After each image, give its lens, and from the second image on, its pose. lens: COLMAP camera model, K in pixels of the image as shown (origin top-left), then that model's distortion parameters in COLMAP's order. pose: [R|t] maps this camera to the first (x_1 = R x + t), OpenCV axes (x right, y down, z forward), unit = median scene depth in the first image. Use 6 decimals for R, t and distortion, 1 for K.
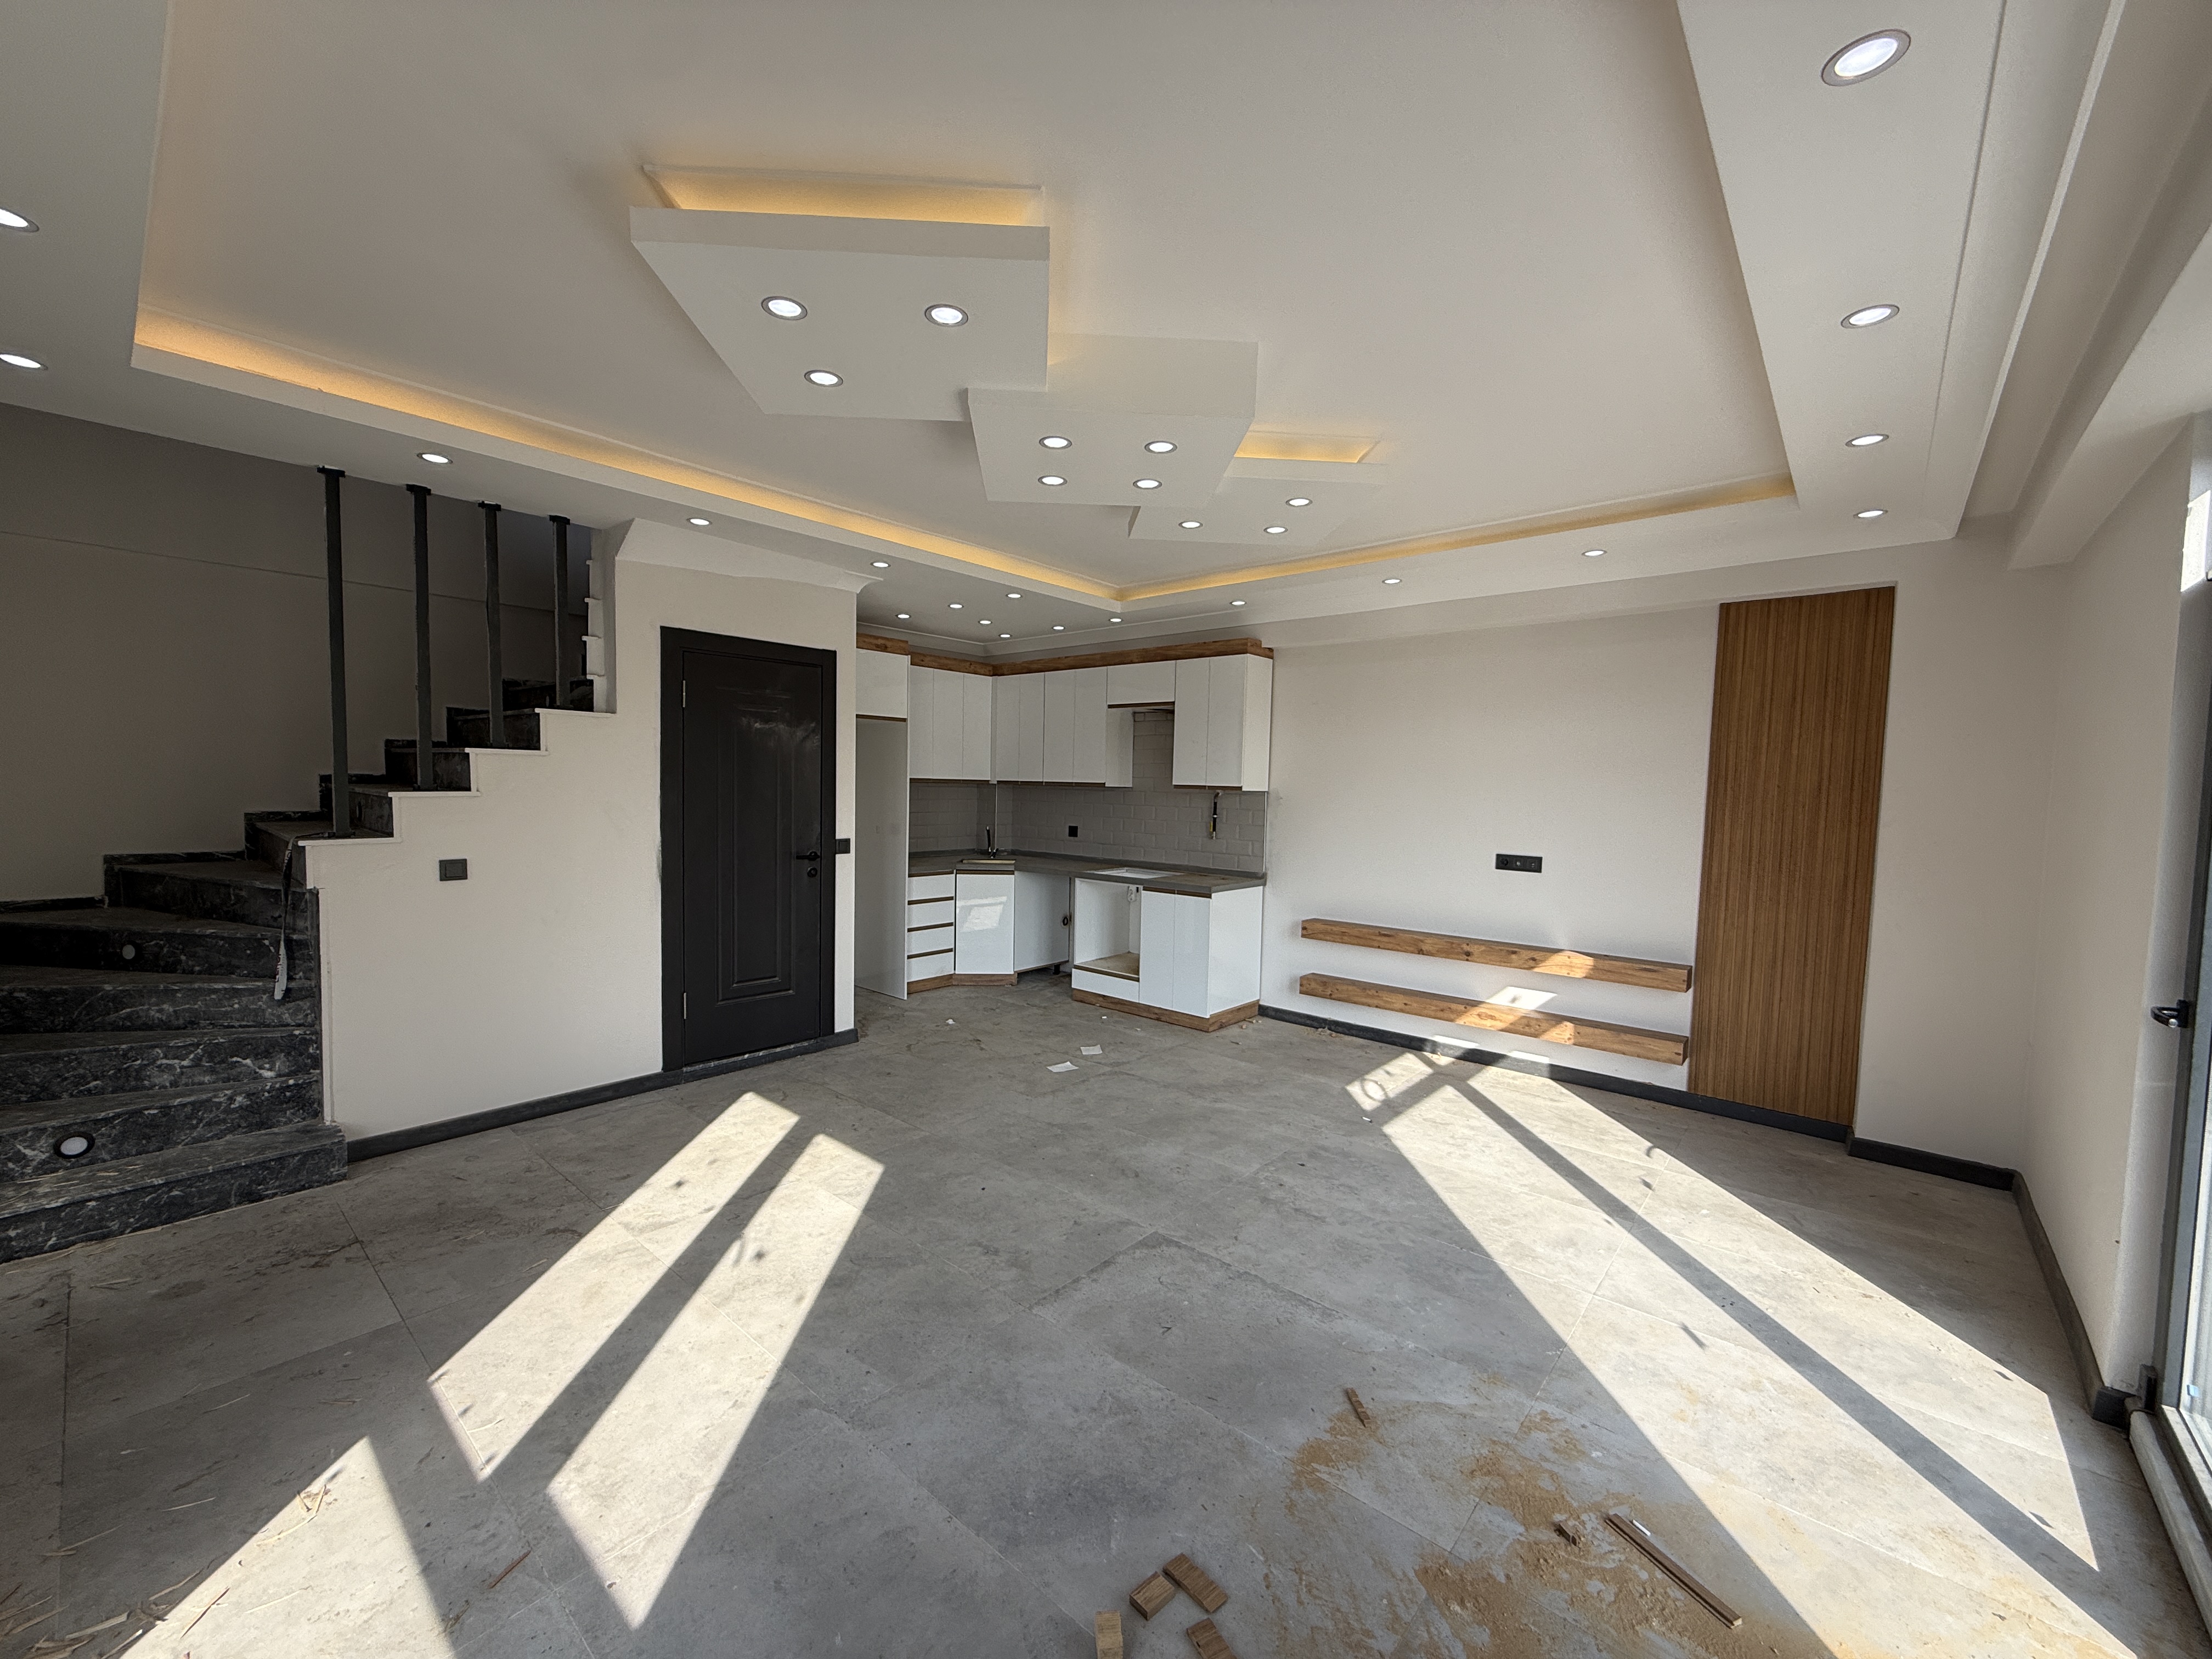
lens RADIAL K [[880.9, 0, 1103.0], [0, 880.9, 828.4], [0, 0, 1]] dist [-0.001378, 0.000340]
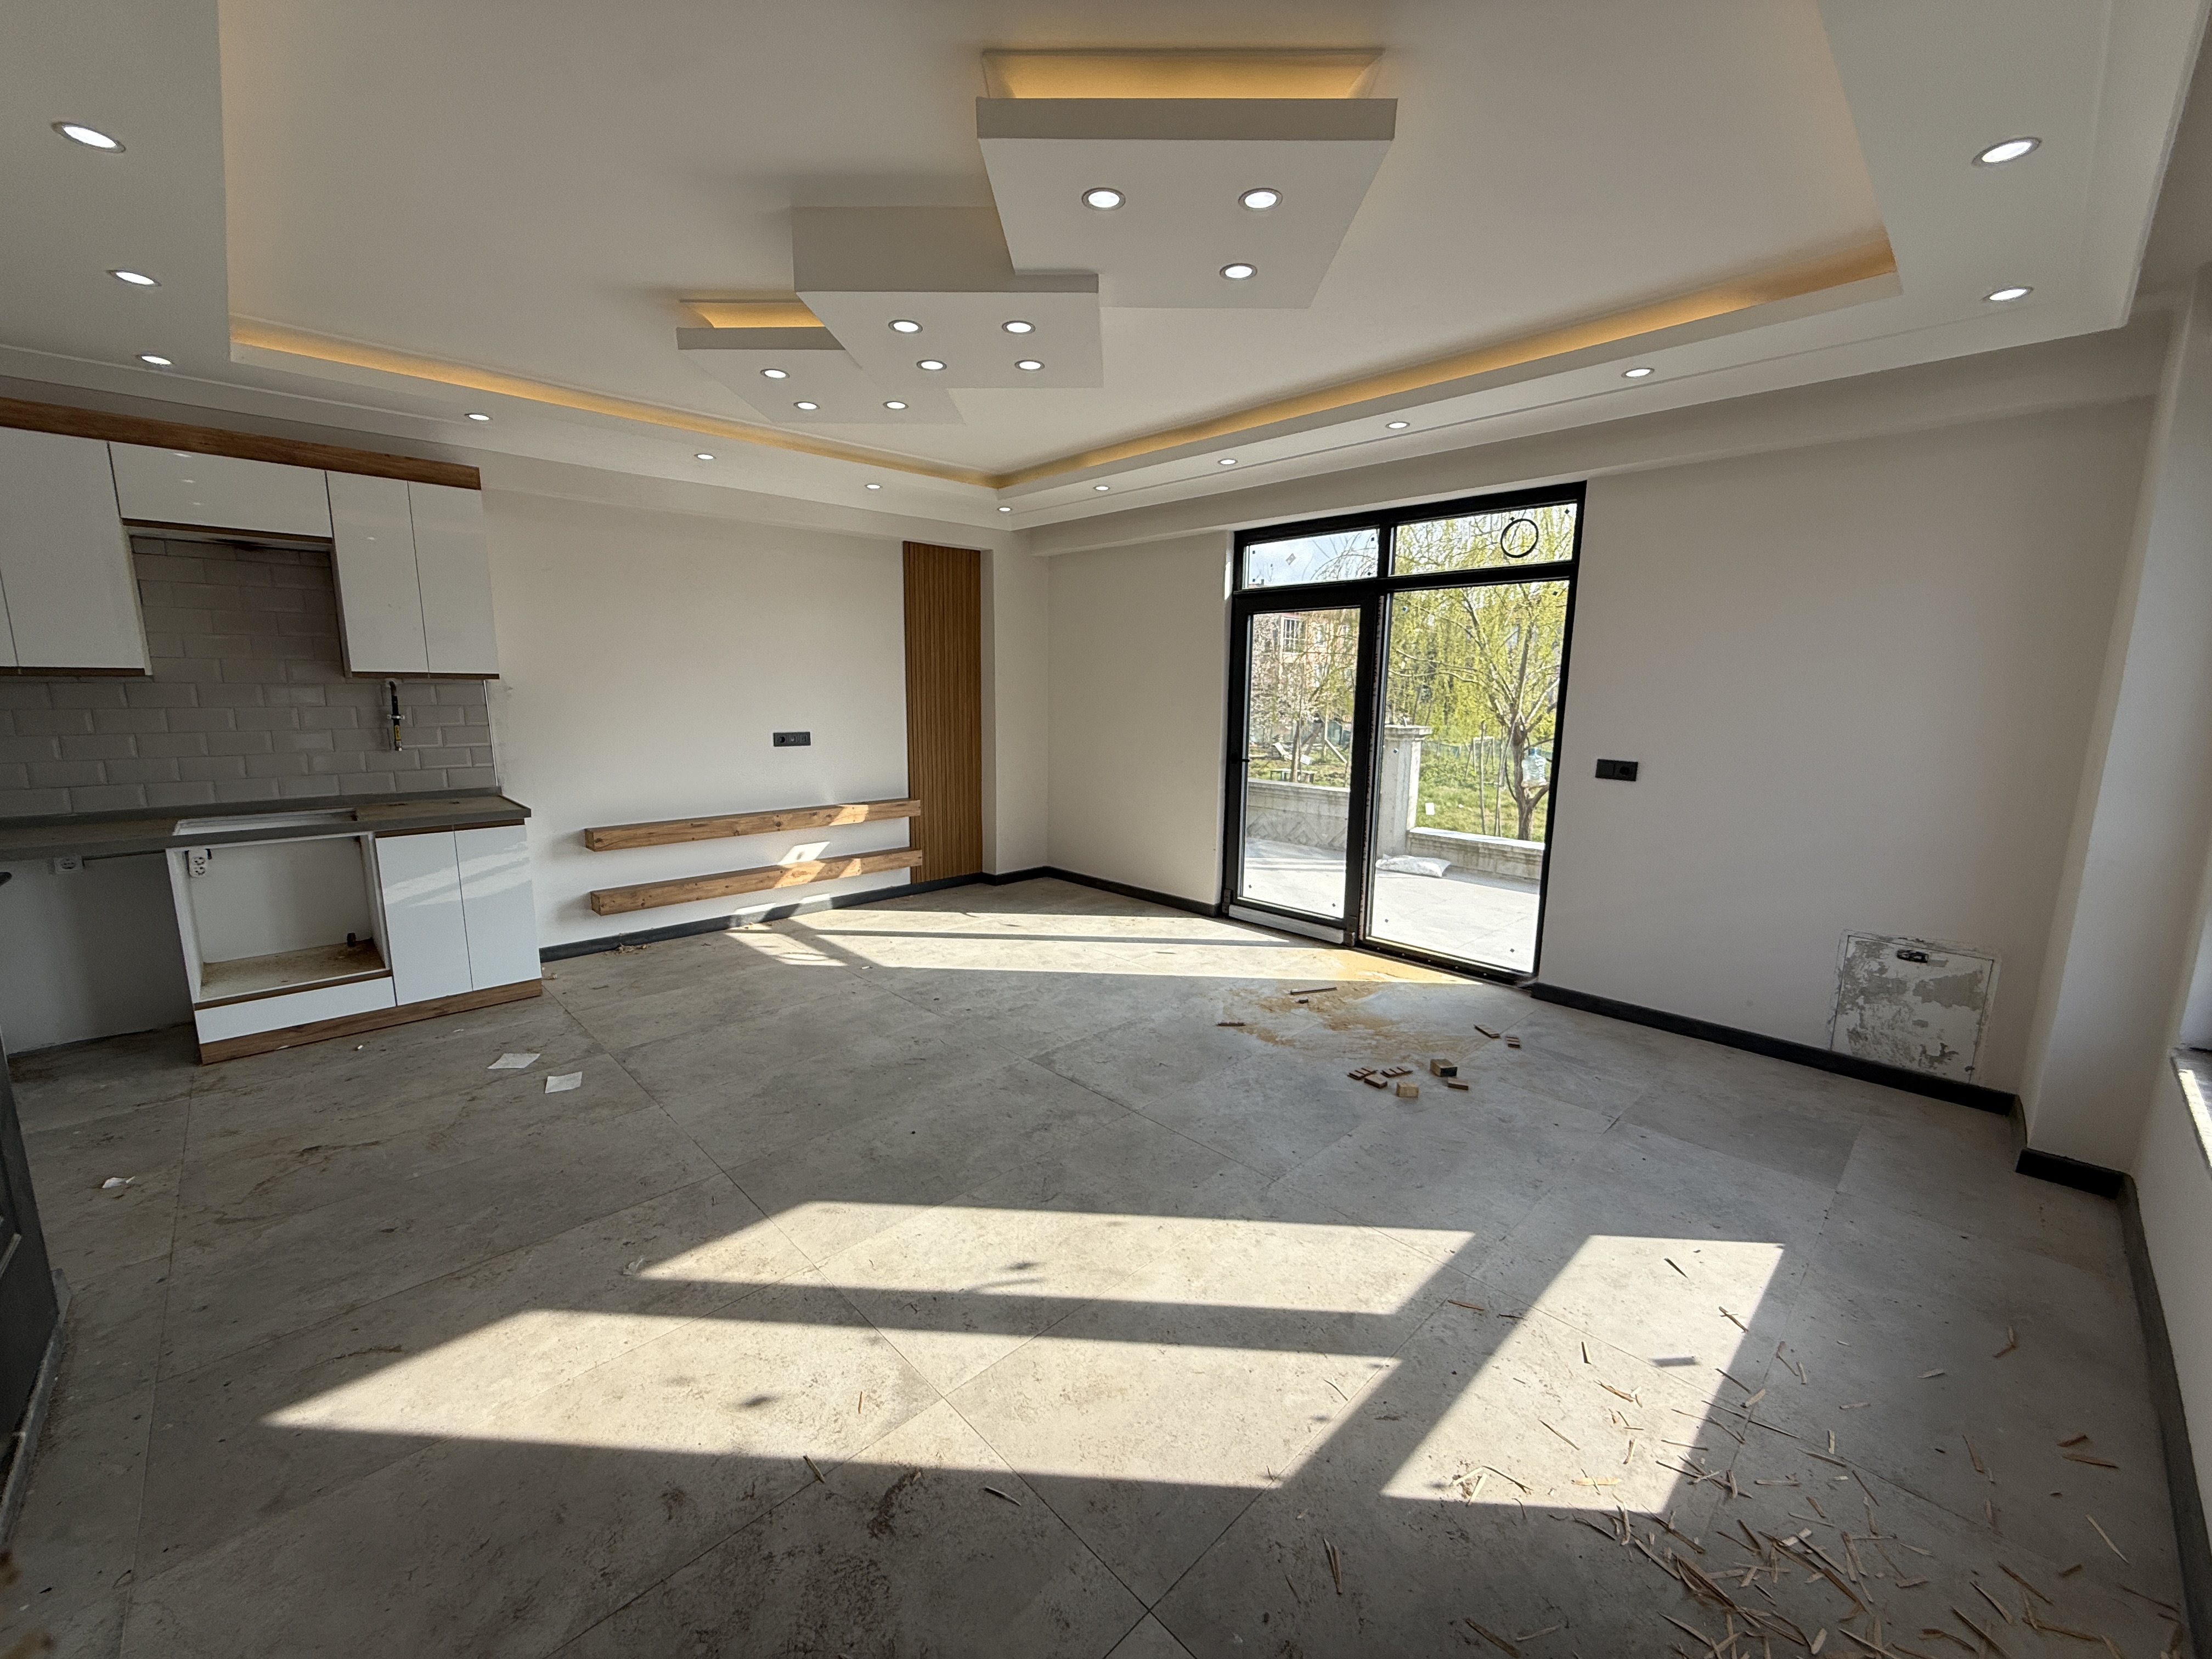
lens RADIAL K [[880.9, 0, 1114.6], [0, 880.9, 822.7], [0, 0, 1]] dist [-0.001378, 0.000340]
pose [[0.079430, -0.177202, 0.980964, -0.667139], [0.041844, 0.983799, 0.174325, -0.037479], [-0.995962, 0.027201, 0.085558, 0.496535]]
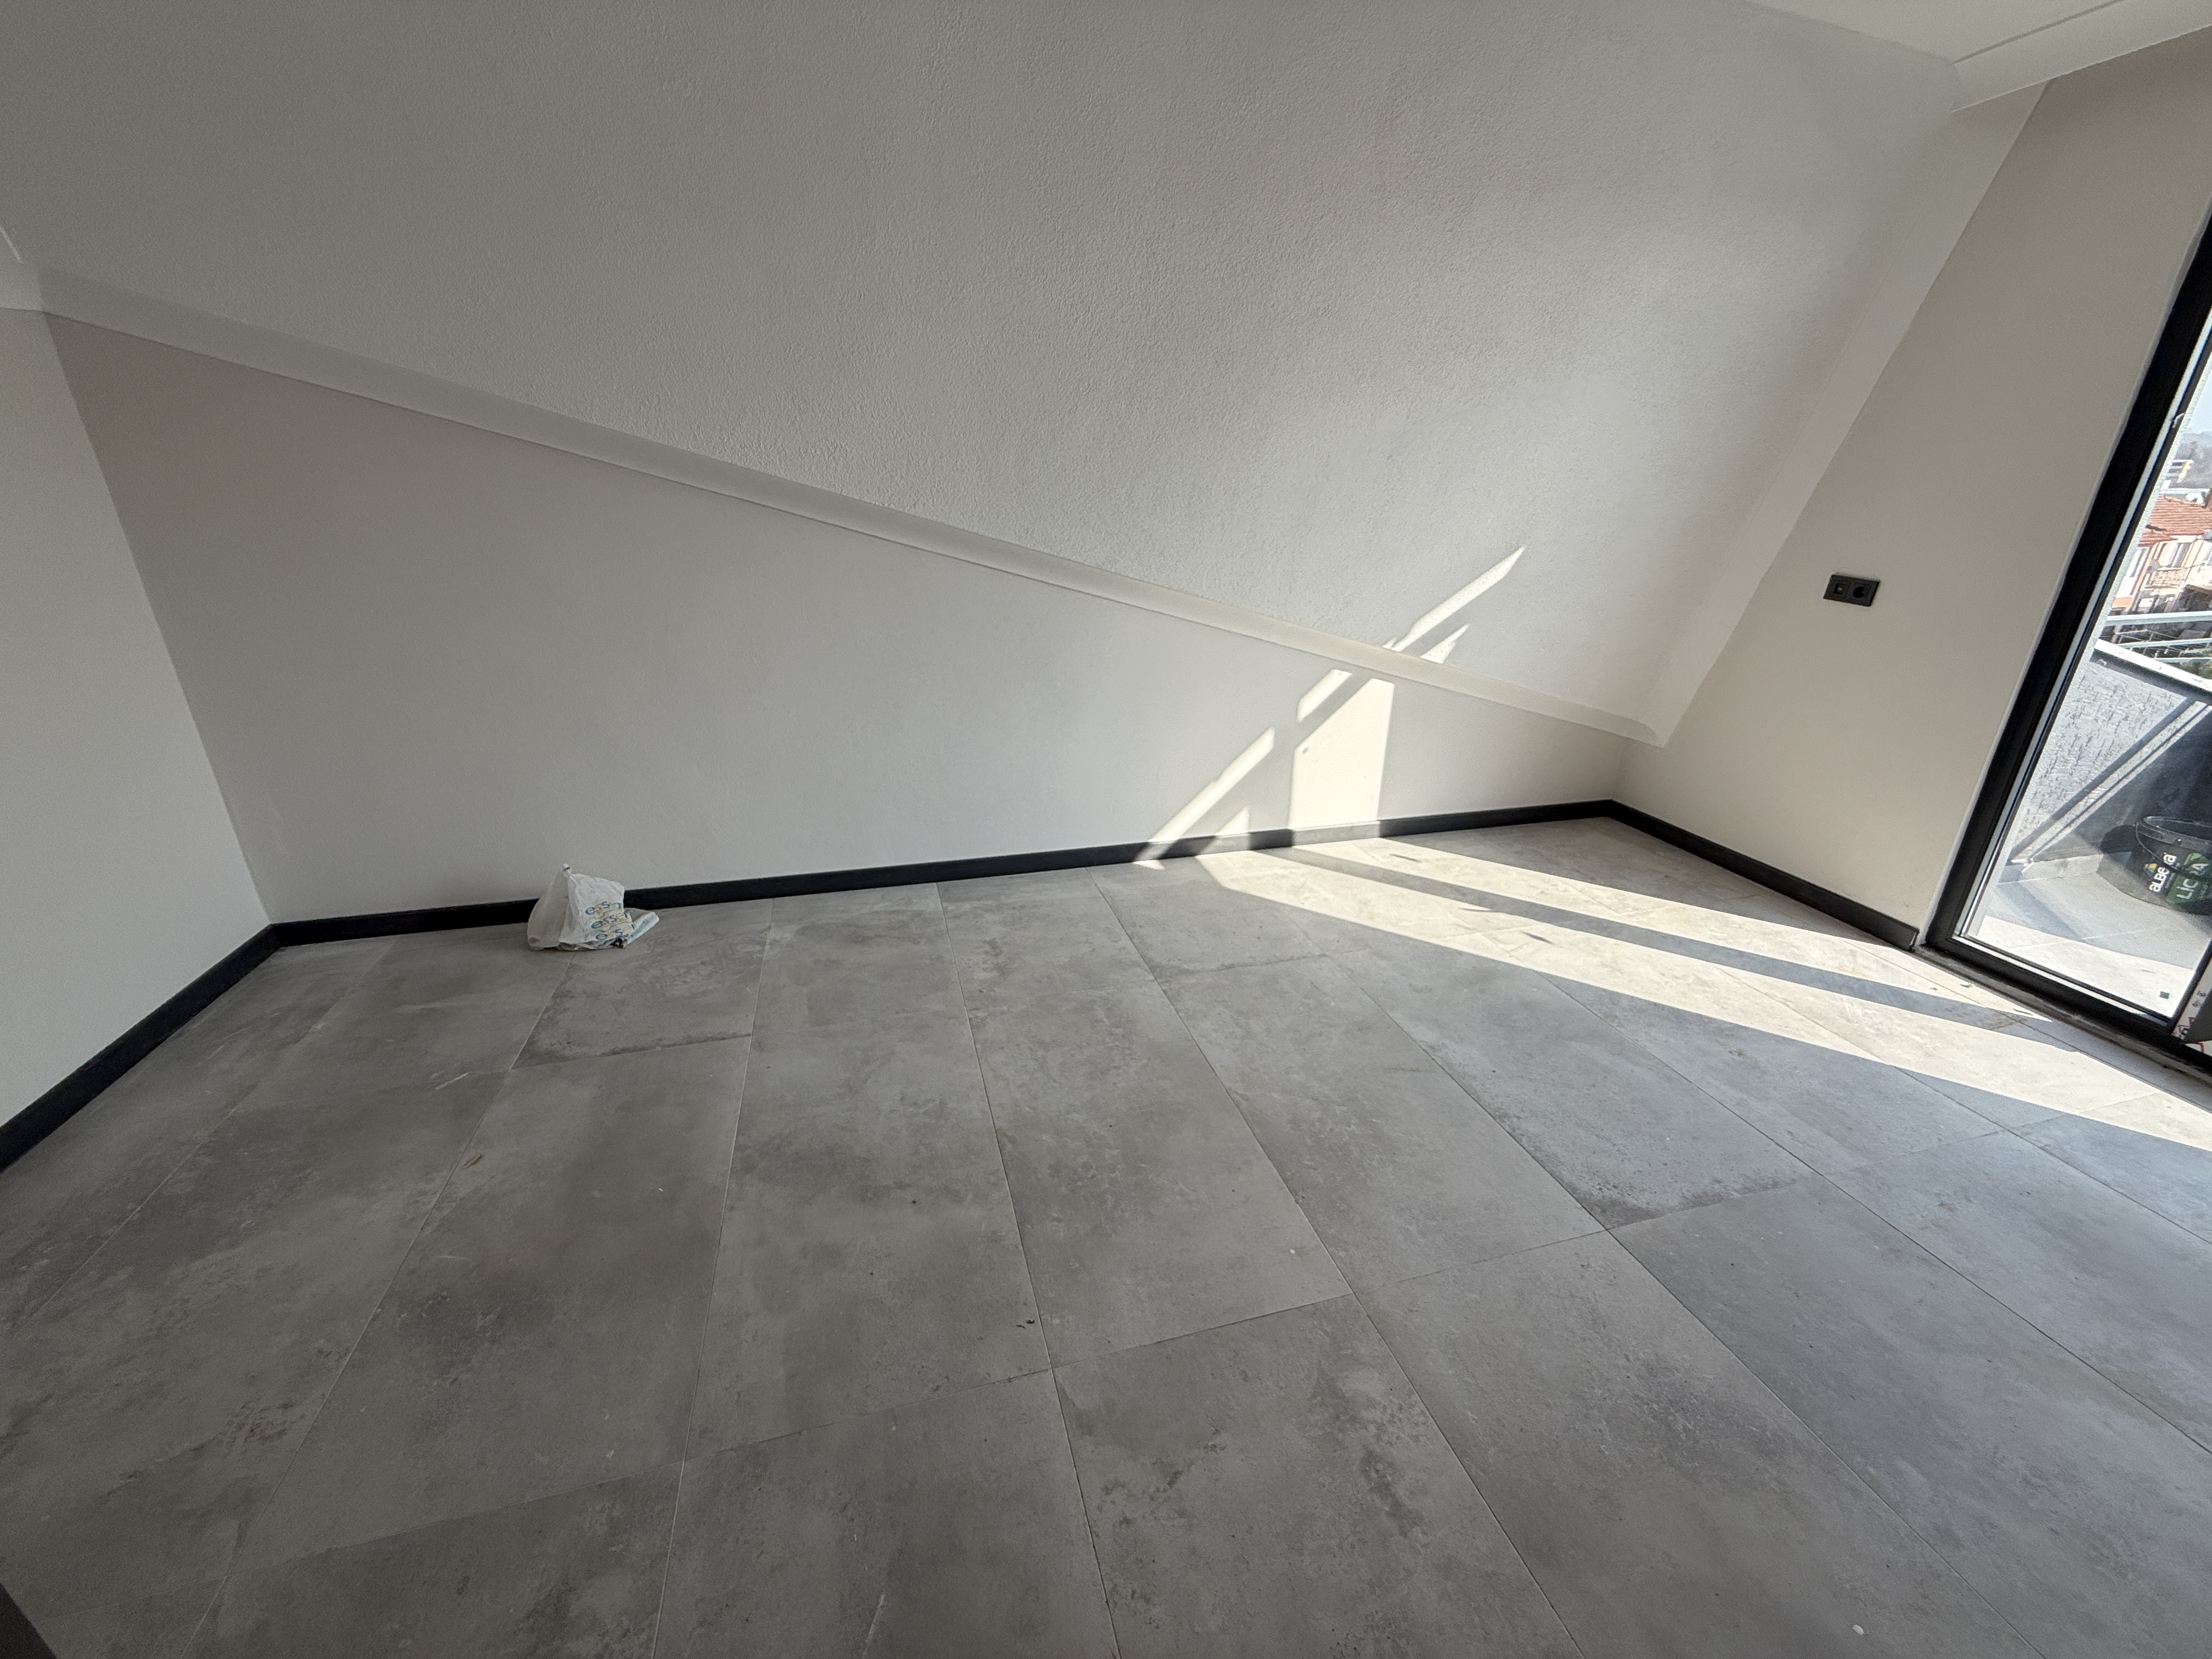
lens RADIAL K [[880.9, 0, 1103.0], [0, 880.9, 834.4], [0, 0, 1]] dist [-0.001378, 0.000340]
pose [[0.825912, 0.193003, -0.529736, 0.416960], [-0.017813, 0.948045, 0.317636, 0.017240], [0.563518, -0.252904, 0.786440, 0.246510]]
